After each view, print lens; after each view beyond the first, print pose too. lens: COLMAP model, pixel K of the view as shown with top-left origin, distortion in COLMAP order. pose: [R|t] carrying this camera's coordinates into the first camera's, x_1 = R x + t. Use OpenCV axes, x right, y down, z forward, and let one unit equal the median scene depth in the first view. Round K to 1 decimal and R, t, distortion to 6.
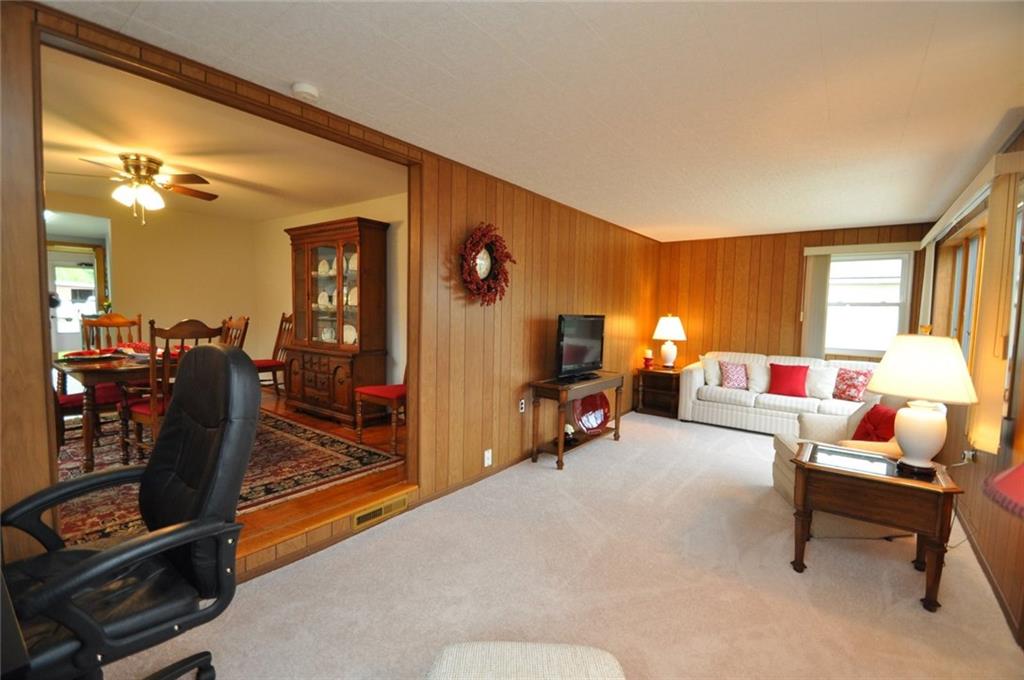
lens RADIAL K [[444.5, 0, 512.0], [0, 444.5, 340.0], [0, 0, 1]] dist [0.002415, -0.007071]
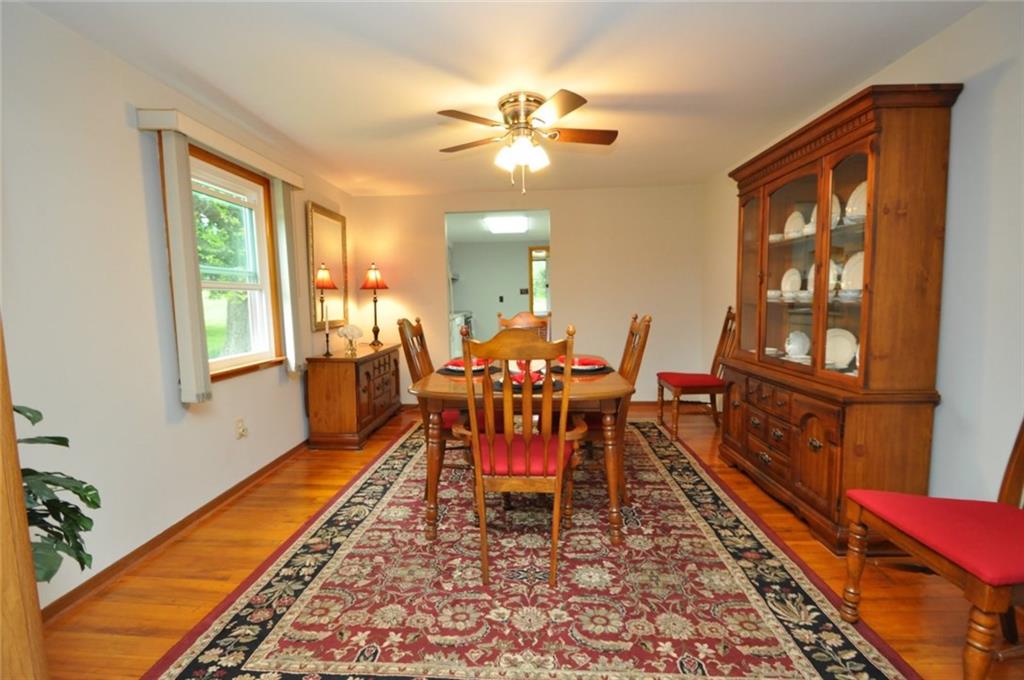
lens RADIAL K [[453.5, 0, 512.0], [0, 453.5, 340.0], [0, 0, 1]] dist [0.001939, -0.007946]
pose [[0.553304, 0.042348, -0.831902, -0.162785], [-0.026136, 0.999098, 0.033476, -0.032515], [0.832569, 0.003220, 0.553912, 0.455960]]
